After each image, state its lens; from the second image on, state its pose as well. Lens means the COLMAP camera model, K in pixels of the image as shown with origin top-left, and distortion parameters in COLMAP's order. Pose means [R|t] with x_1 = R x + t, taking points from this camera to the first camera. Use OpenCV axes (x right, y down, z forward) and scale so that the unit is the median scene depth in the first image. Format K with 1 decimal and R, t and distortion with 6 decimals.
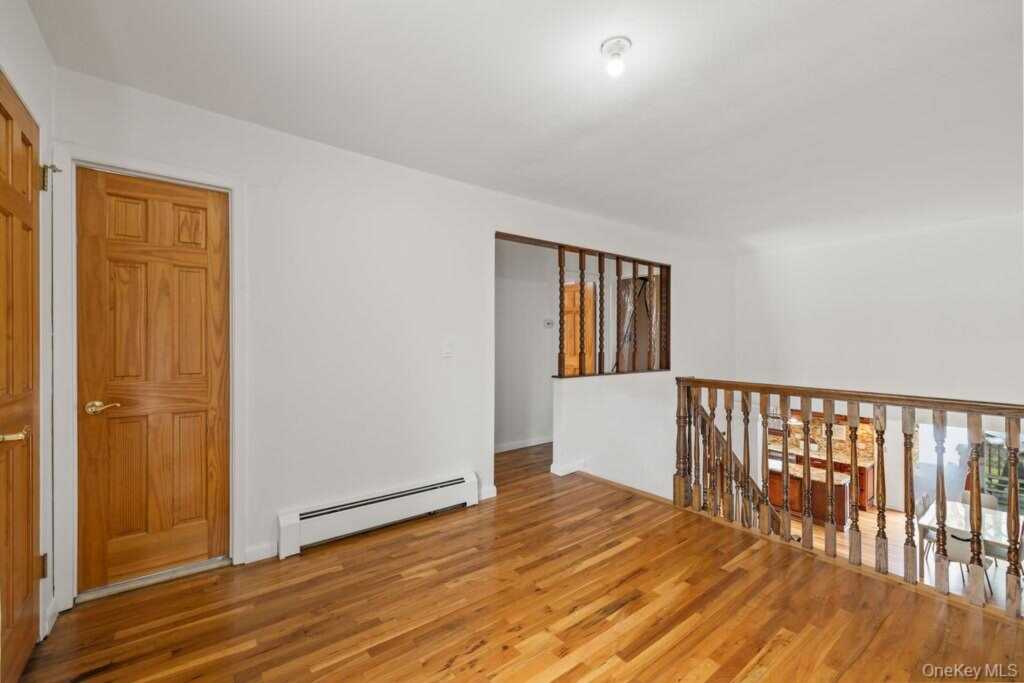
lens RADIAL K [[431.2, 0, 512.0], [0, 431.2, 341.5], [0, 0, 1]] dist [0.001631, 0.000050]
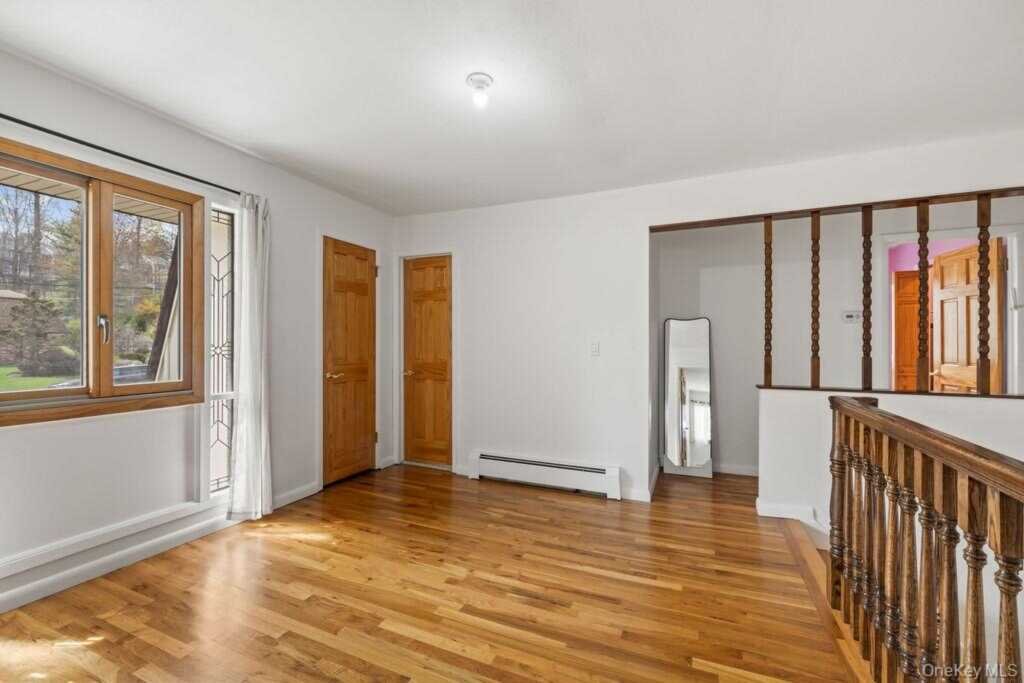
lens RADIAL K [[431.2, 0, 512.0], [0, 431.2, 341.5], [0, 0, 1]] dist [0.001631, 0.000050]
pose [[0.469887, -0.005401, -0.882710, 0.925895], [-0.002156, 0.999971, -0.007266, 0.013137], [0.882724, 0.005318, 0.469862, 0.386448]]
